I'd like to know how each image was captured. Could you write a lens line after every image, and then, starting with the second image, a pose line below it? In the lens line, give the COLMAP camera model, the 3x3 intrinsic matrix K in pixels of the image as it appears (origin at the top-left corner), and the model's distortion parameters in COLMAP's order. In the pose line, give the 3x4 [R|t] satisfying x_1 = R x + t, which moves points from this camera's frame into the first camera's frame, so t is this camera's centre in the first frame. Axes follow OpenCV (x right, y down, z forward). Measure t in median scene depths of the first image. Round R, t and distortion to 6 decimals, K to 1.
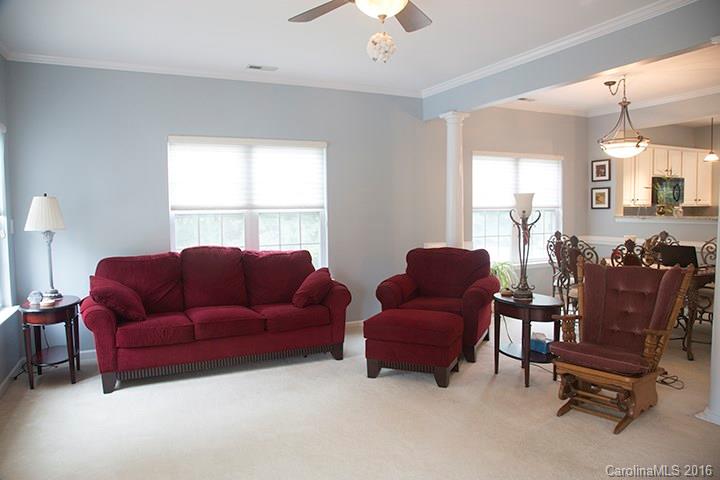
lens RADIAL K [[491.5, 0, 360.0], [0, 491.5, 240.0], [0, 0, 1]] dist [-0.047198, 0.002611]
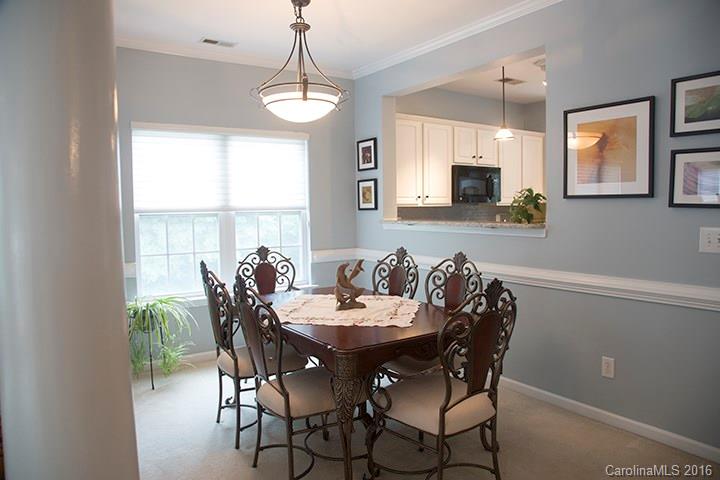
lens RADIAL K [[500.2, 0, 360.0], [0, 500.2, 240.0], [0, 0, 1]] dist [-0.104872, 0.064032]
pose [[0.992131, -0.013849, 0.124438, 0.398949], [0.014134, 0.999899, -0.001405, -0.021014], [-0.124406, 0.003153, 0.992226, 0.298669]]
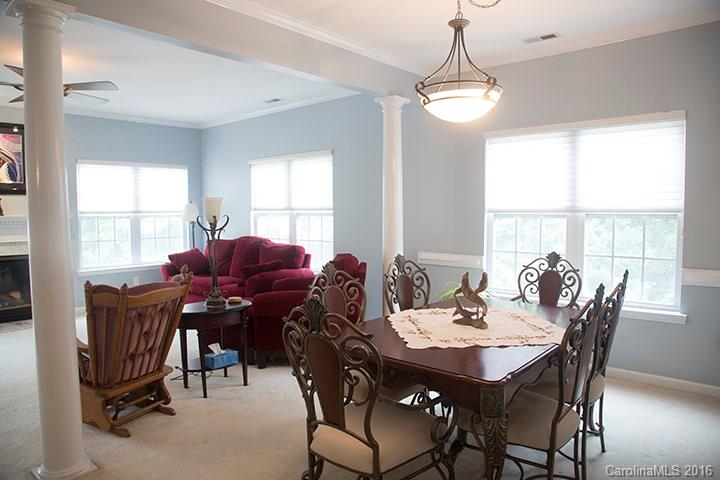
lens RADIAL K [[500.2, 0, 360.0], [0, 500.2, 240.0], [0, 0, 1]] dist [-0.104872, 0.064032]
pose [[0.376556, 0.064331, -0.924157, 0.761110], [-0.056144, 0.997337, 0.046548, -0.041790], [0.924691, 0.034358, 0.379165, 0.498612]]
